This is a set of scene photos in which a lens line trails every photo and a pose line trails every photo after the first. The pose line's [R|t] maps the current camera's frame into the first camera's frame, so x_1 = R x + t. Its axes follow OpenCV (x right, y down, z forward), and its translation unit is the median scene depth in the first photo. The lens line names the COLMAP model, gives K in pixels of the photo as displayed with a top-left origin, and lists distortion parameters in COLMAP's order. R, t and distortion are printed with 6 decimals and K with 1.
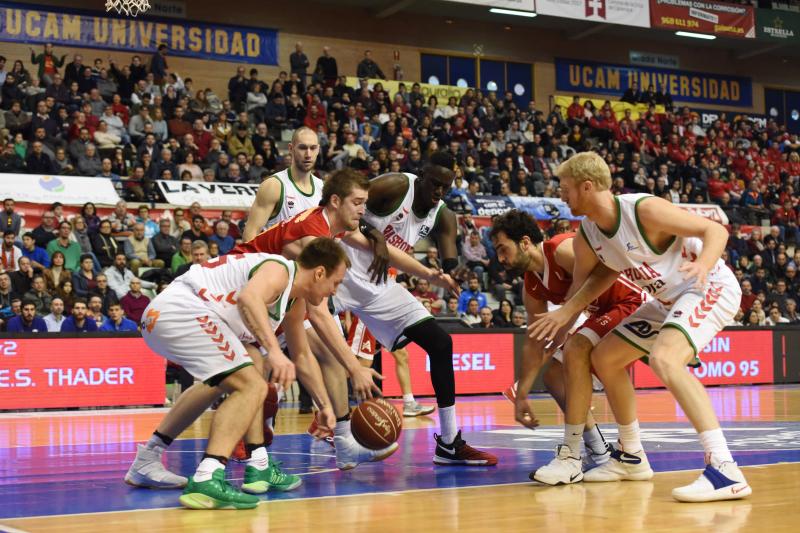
lens RADIAL K [[1823.2, 0, 409.0], [0, 1823.2, 249.4], [0, 0, 1]] dist [0.037131, -0.555523]
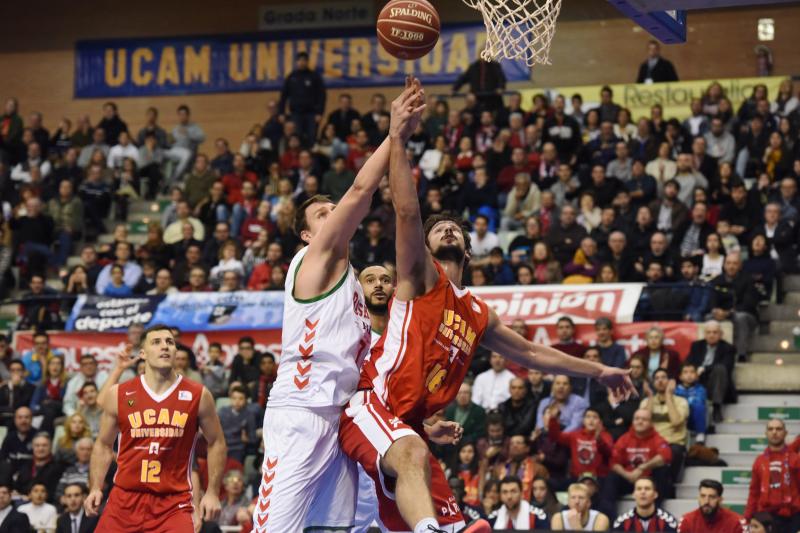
lens RADIAL K [[2785.8, 0, 400.0], [0, 2785.8, 266.5], [0, 0, 1]] dist [0.537591, 0.409793]
pose [[0.532676, -0.056514, -0.844430, 0.704659], [0.010961, 0.998145, -0.059888, 0.014910], [0.846248, 0.022645, 0.532307, 0.501258]]
